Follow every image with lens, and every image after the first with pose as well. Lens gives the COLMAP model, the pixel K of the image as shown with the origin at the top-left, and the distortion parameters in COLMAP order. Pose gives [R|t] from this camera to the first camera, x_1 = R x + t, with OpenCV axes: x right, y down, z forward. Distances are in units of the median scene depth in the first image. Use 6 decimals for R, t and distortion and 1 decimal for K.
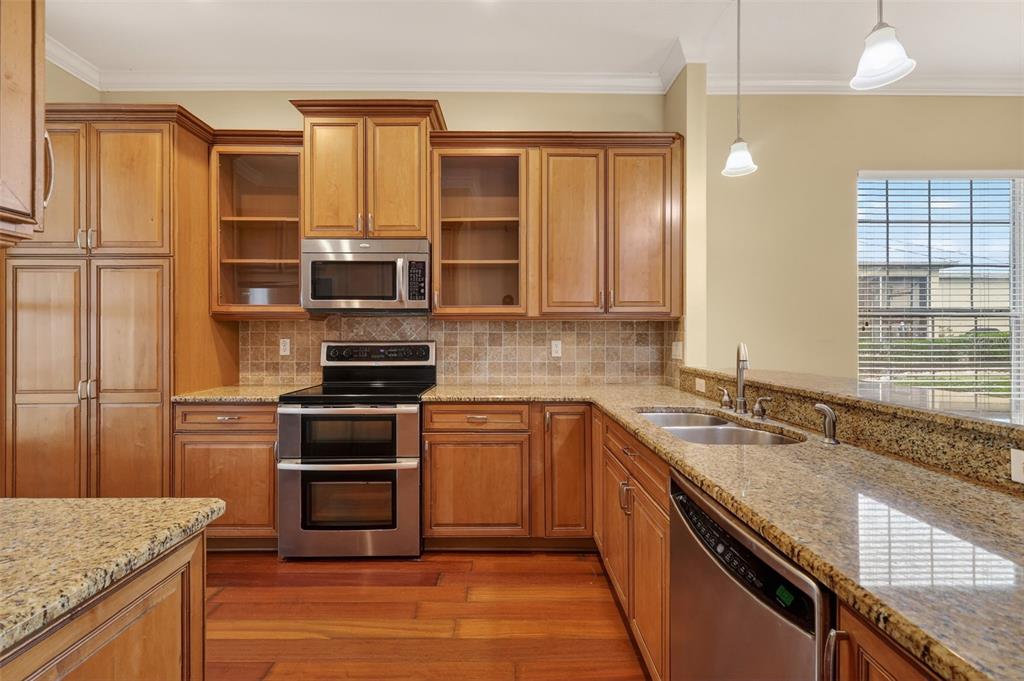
lens RADIAL K [[445.9, 0, 509.8], [0, 445.9, 335.9], [0, 0, 1]] dist [0.000348, -0.000065]
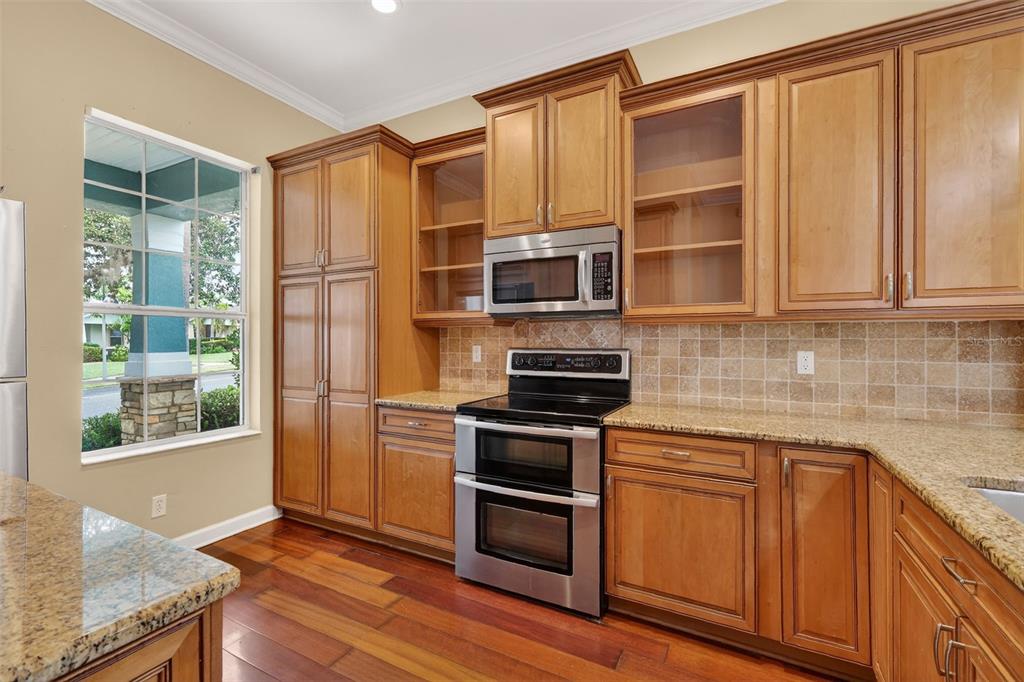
lens RADIAL K [[445.9, 0, 515.6], [0, 445.9, 339.8], [0, 0, 1]] dist [0.000348, -0.000065]
pose [[0.883166, 0.001841, -0.469056, 0.036976], [-0.003434, 0.999991, -0.002542, -0.004063], [0.469047, 0.003855, 0.883165, 0.202366]]
